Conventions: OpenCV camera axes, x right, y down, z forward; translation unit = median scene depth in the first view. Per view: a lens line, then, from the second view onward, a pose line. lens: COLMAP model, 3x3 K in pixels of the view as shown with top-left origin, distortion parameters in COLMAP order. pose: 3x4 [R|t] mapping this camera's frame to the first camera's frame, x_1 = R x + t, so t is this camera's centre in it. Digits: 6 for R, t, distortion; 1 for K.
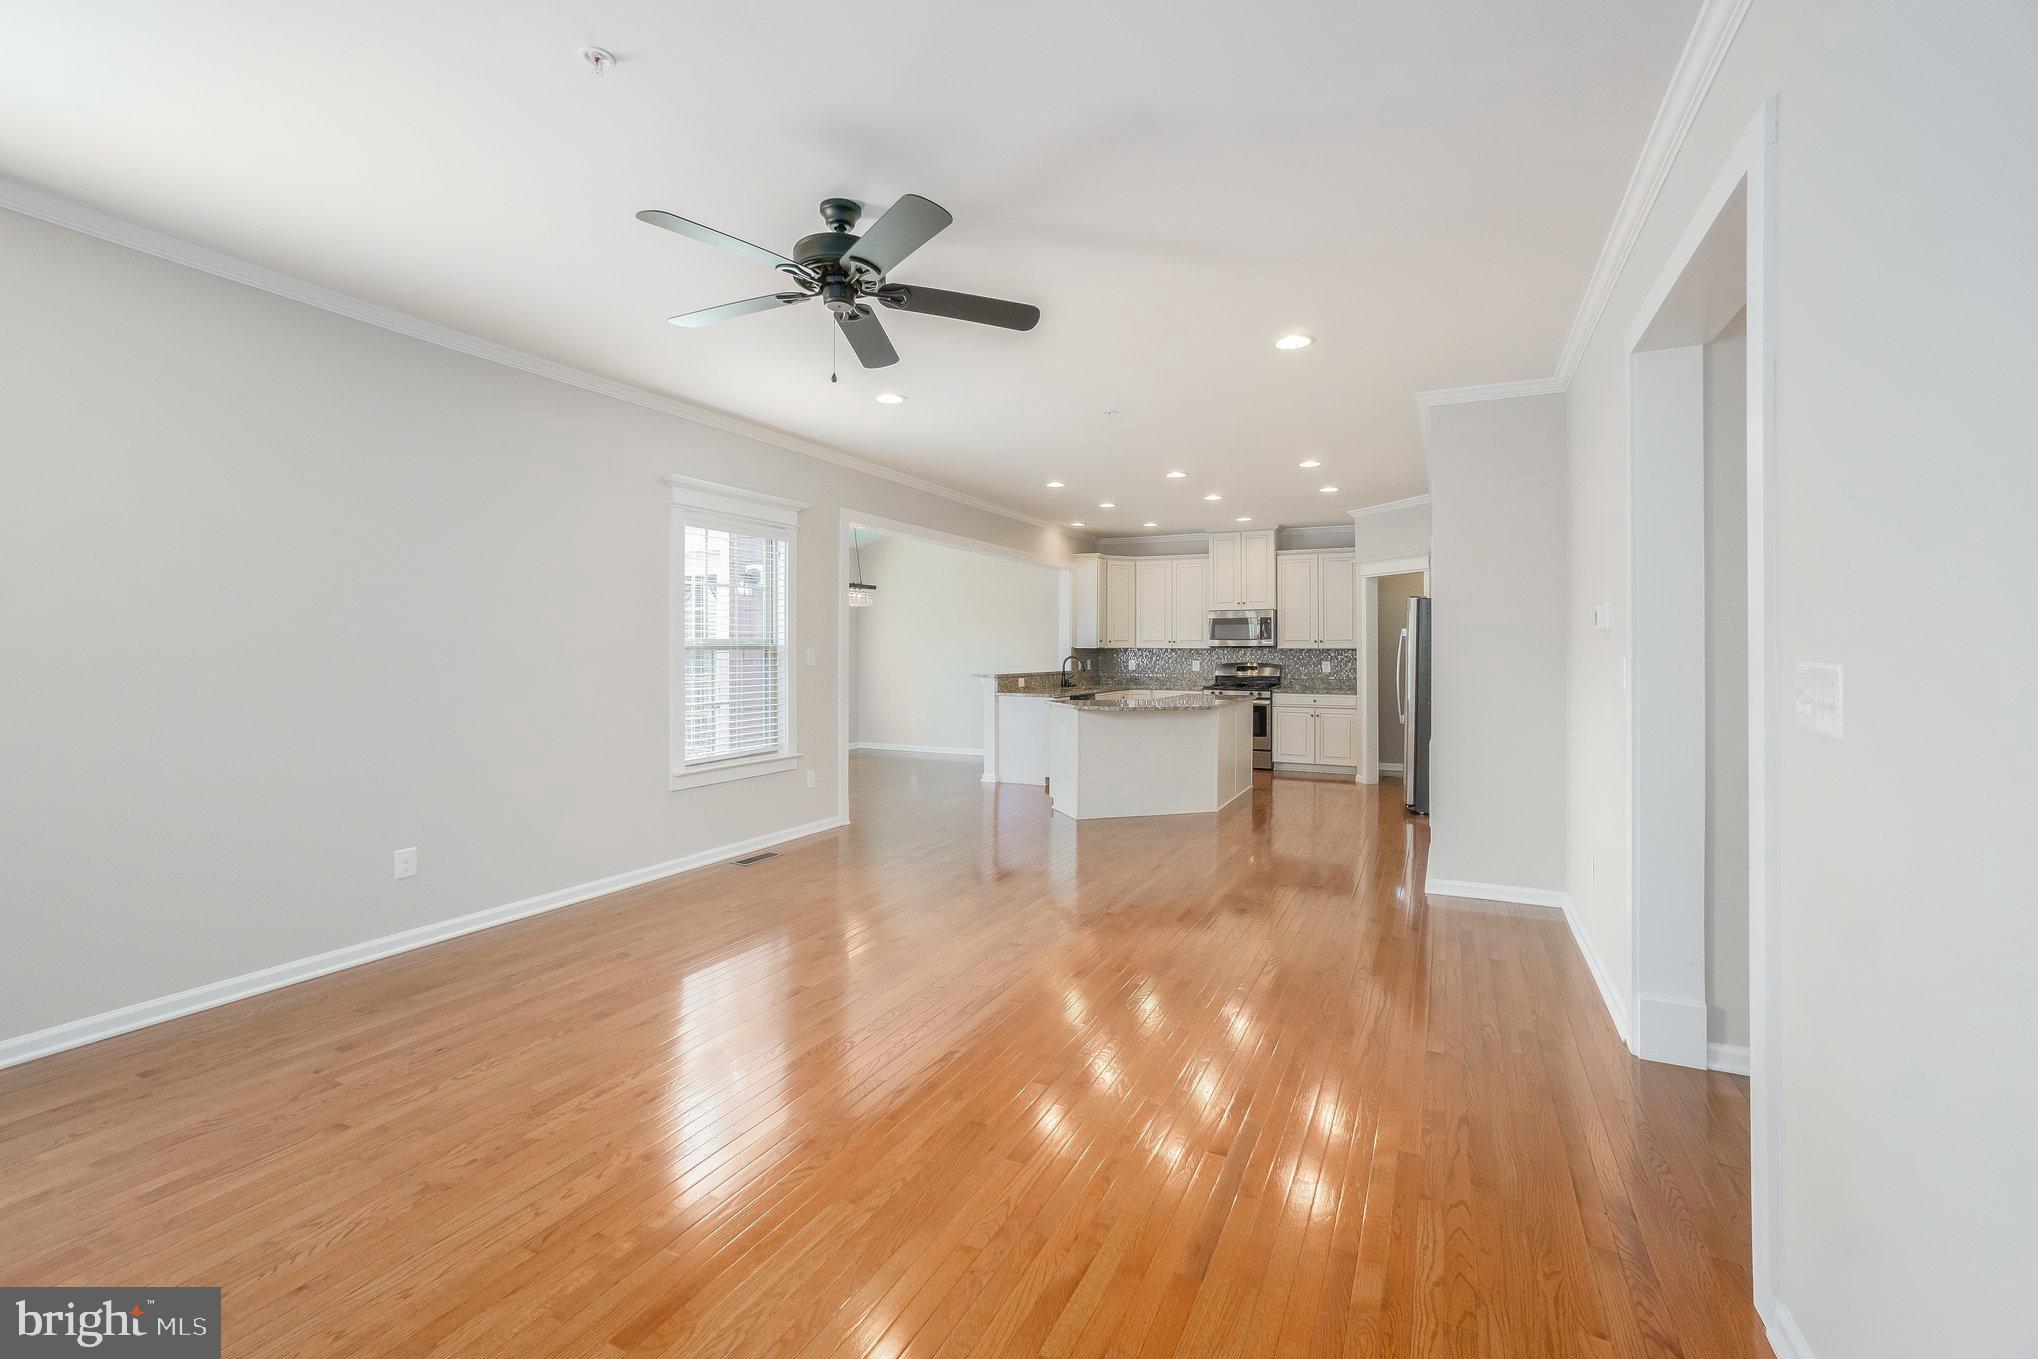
lens RADIAL K [[903.8, 0, 1064.3], [0, 903.8, 654.8], [0, 0, 1]] dist [-0.019611, 0.004993]
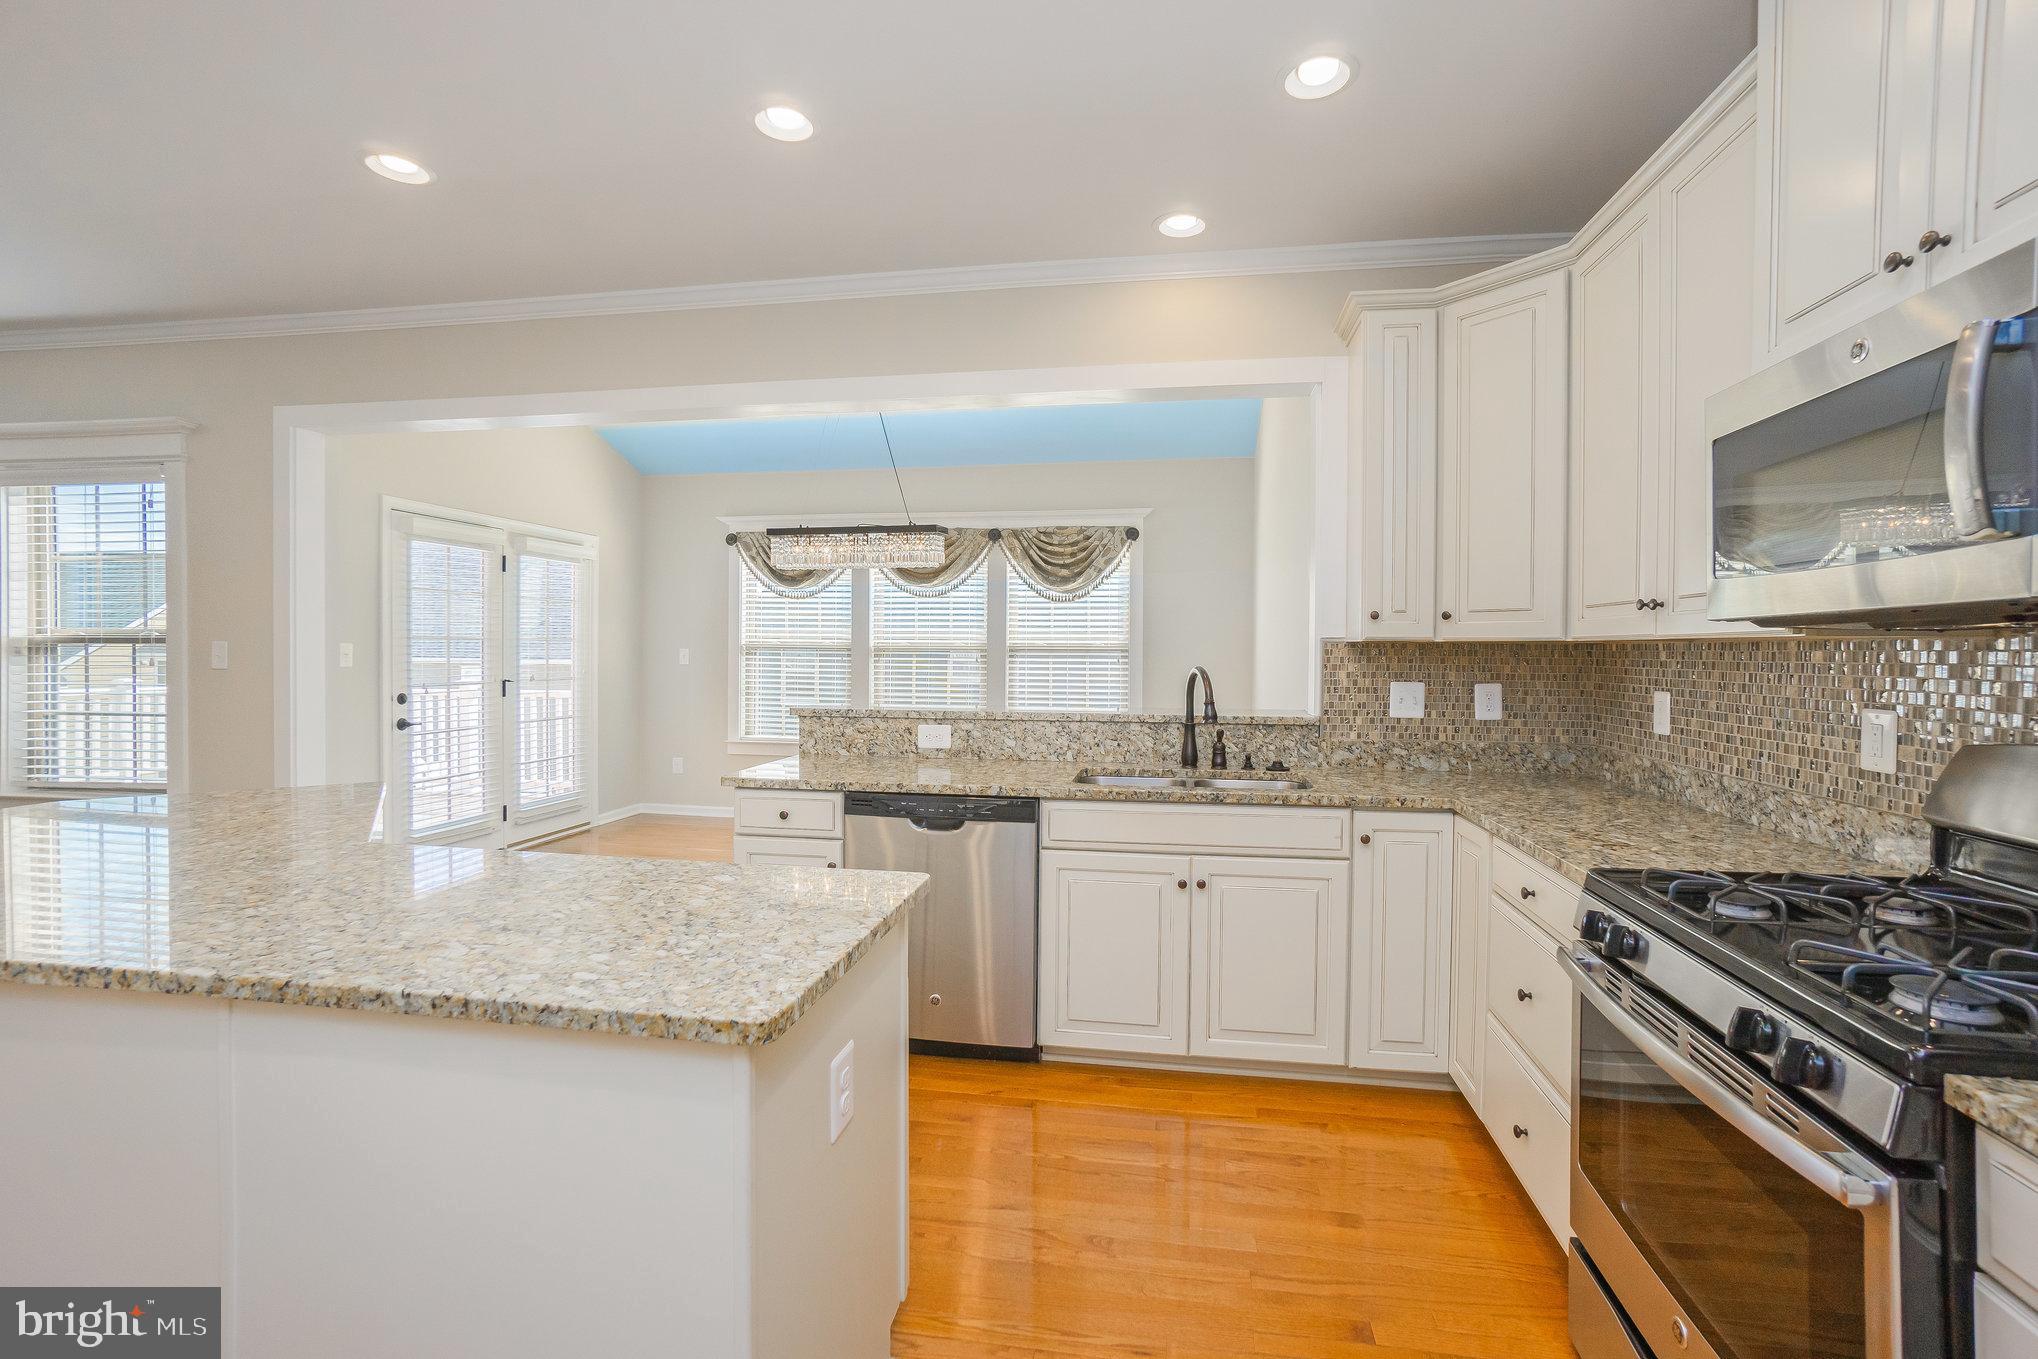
lens RADIAL K [[903.8, 0, 1018.0], [0, 903.8, 660.3], [0, 0, 1]] dist [-0.019611, 0.004993]
pose [[0.237731, 0.007906, -0.971299, 0.284786], [-0.011004, 0.999925, 0.005446, -0.002004], [0.971269, 0.009394, 0.237800, 0.856150]]
